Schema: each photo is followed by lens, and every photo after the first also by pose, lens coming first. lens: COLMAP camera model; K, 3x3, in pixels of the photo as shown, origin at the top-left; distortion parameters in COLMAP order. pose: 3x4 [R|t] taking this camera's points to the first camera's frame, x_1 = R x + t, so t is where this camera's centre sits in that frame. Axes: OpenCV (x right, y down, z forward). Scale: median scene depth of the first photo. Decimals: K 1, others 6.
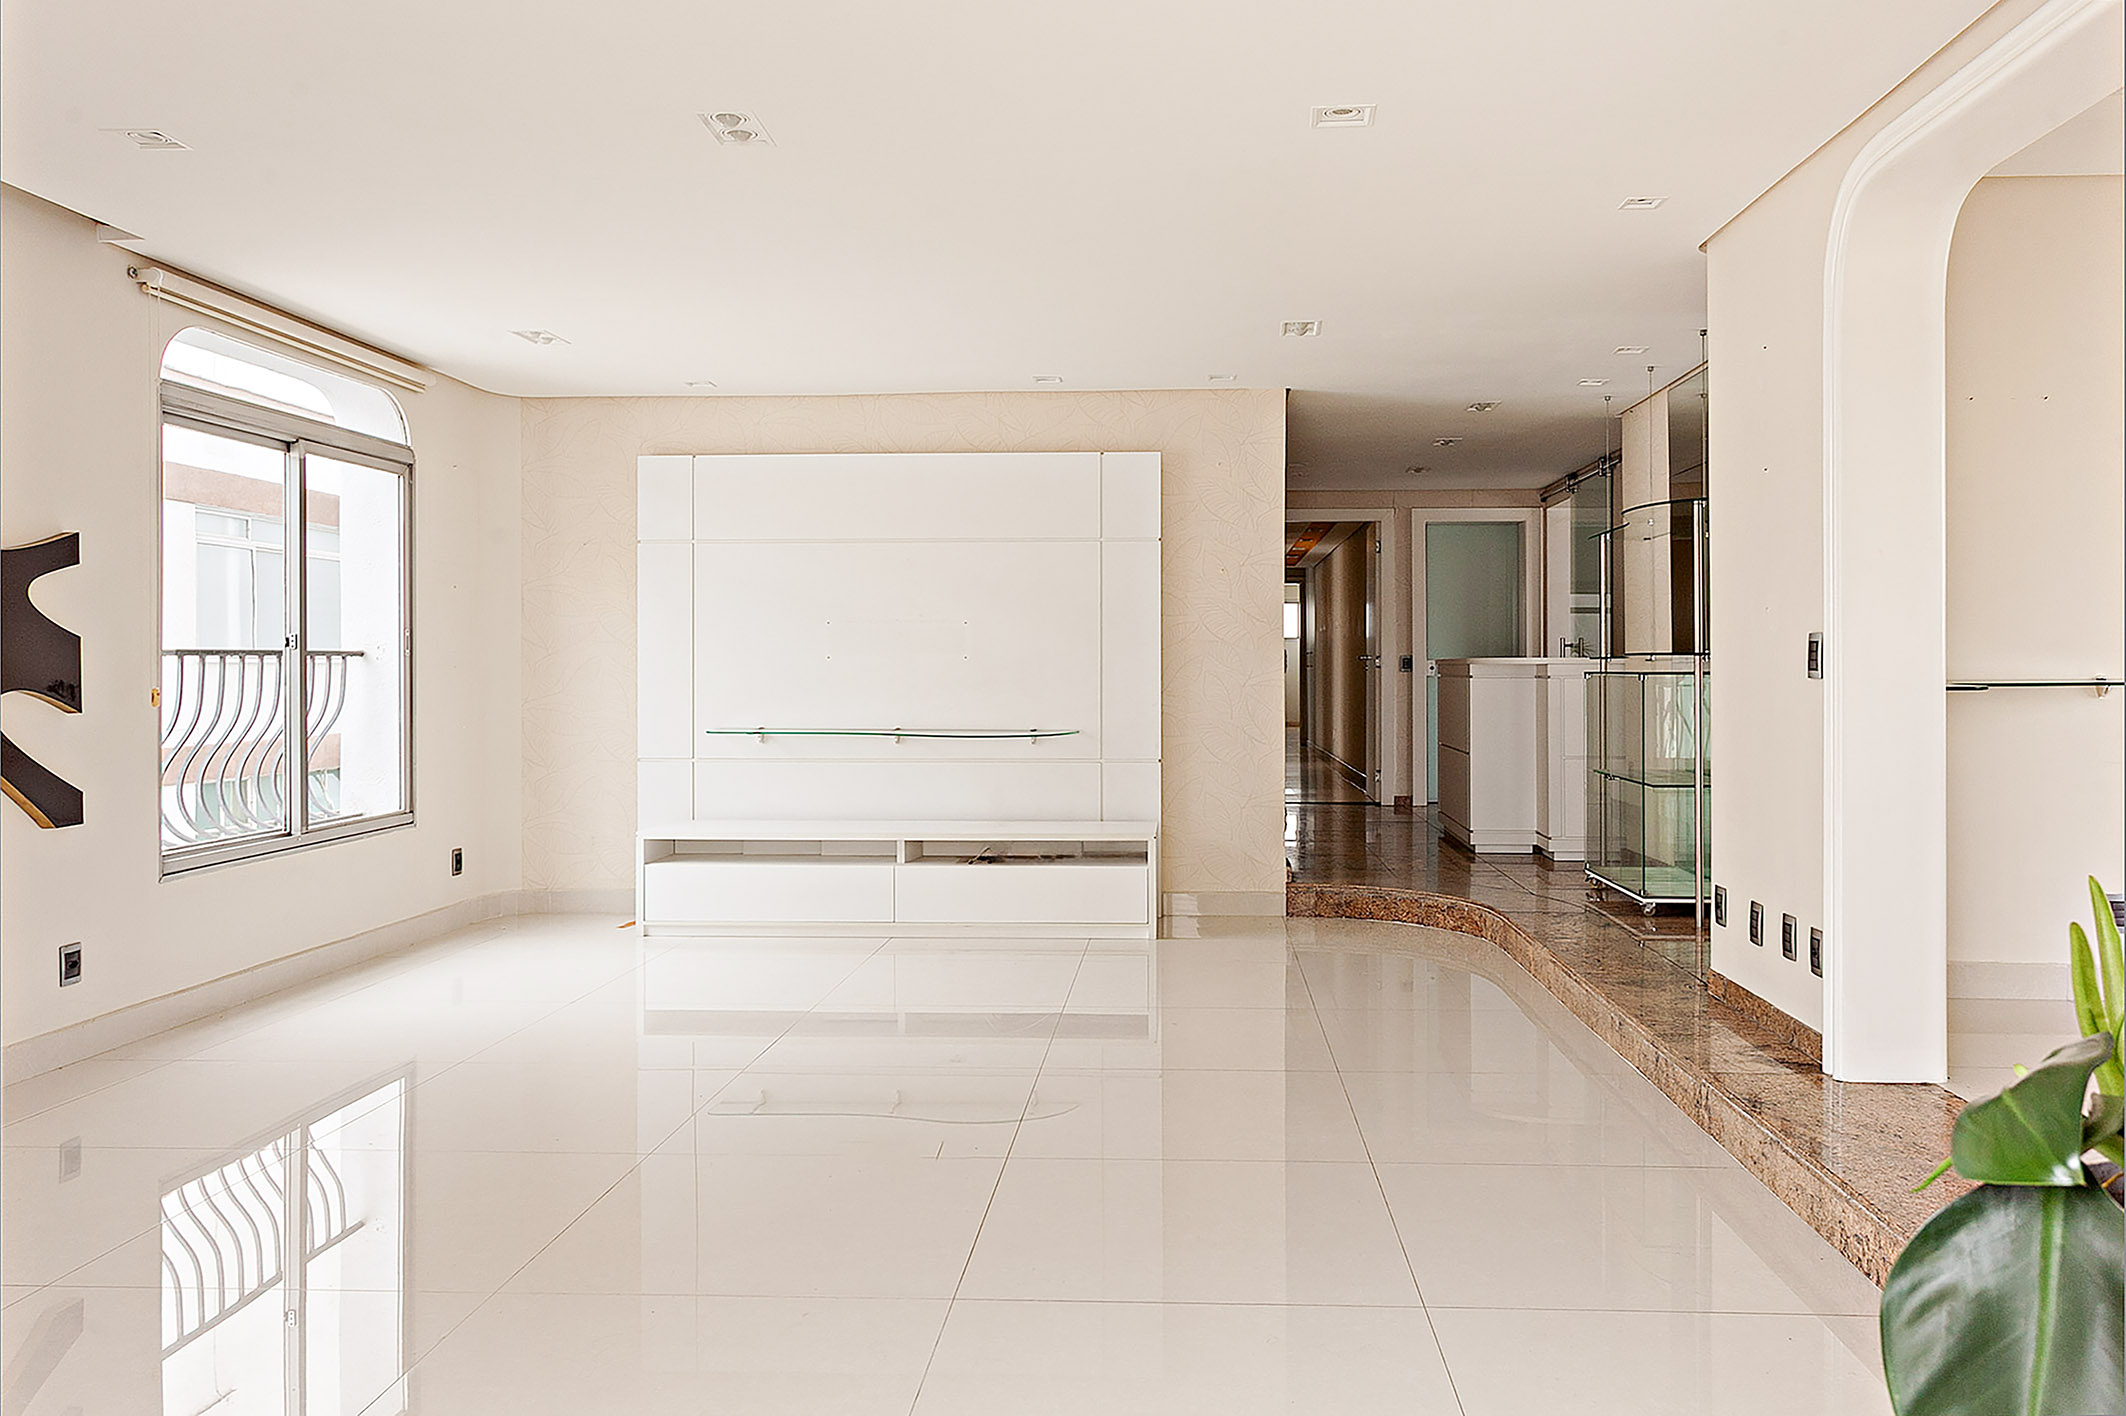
lens RADIAL K [[1472.4, 0, 1066.5], [0, 1472.4, 664.8], [0, 0, 1]] dist [-0.005120, -0.000747]
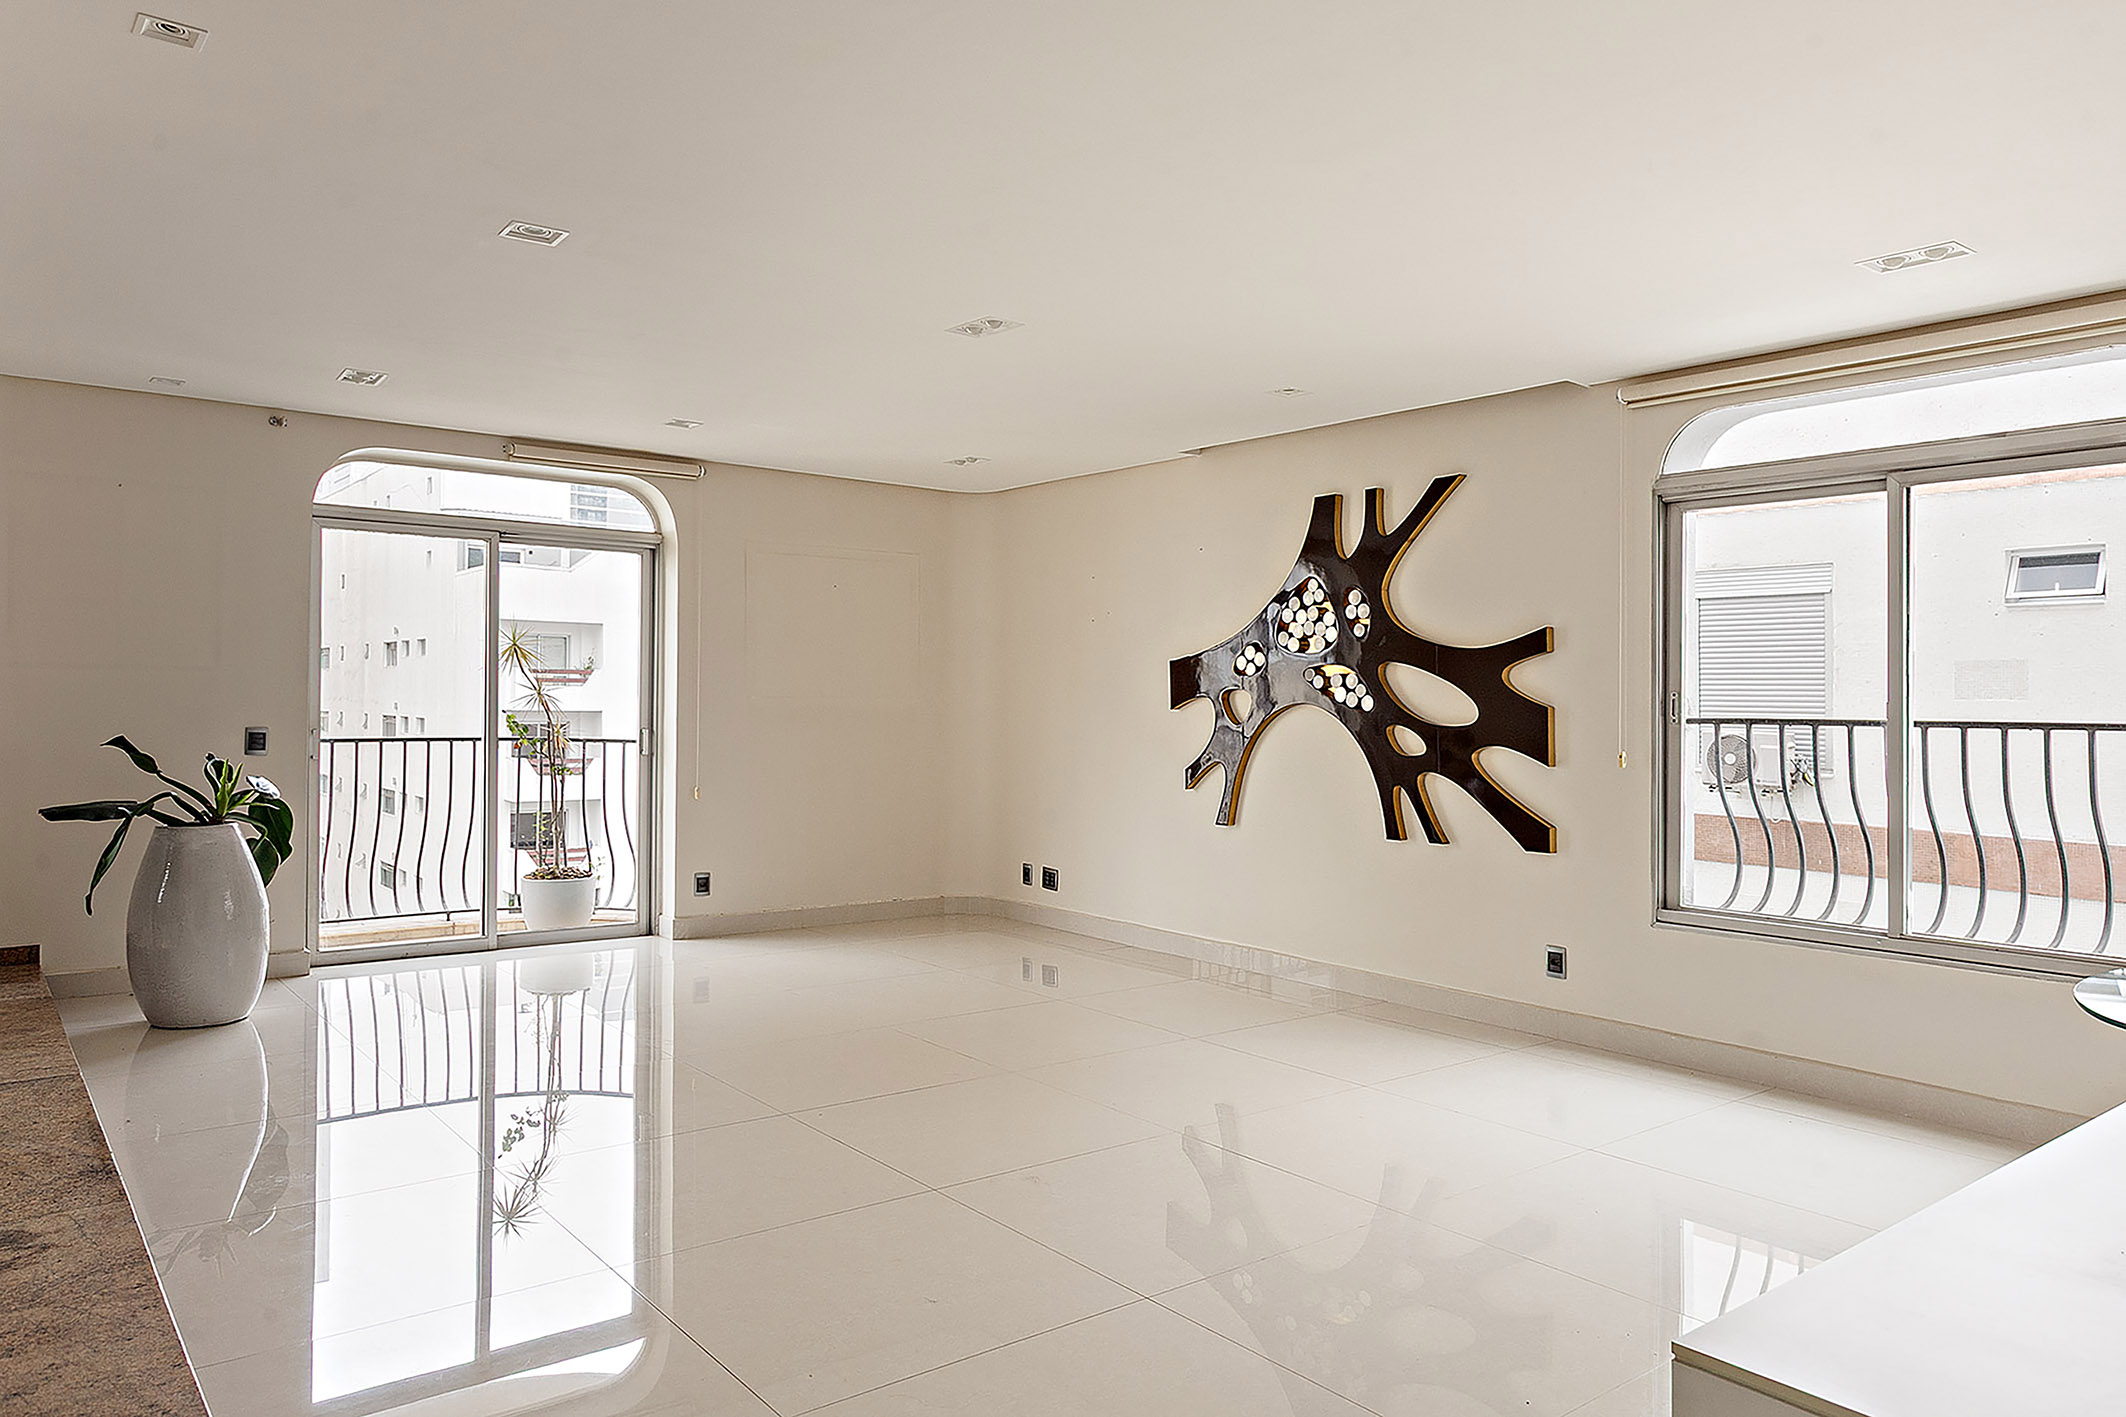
lens RADIAL K [[1412.2, 0, 1063.0], [0, 1412.2, 708.5], [0, 0, 1]] dist [-0.000333, -0.000071]
pose [[-0.728777, -0.003903, -0.684740, 0.483472], [-0.008805, 0.999954, 0.003672, -0.019342], [0.684694, 0.008705, -0.728779, 1.596114]]
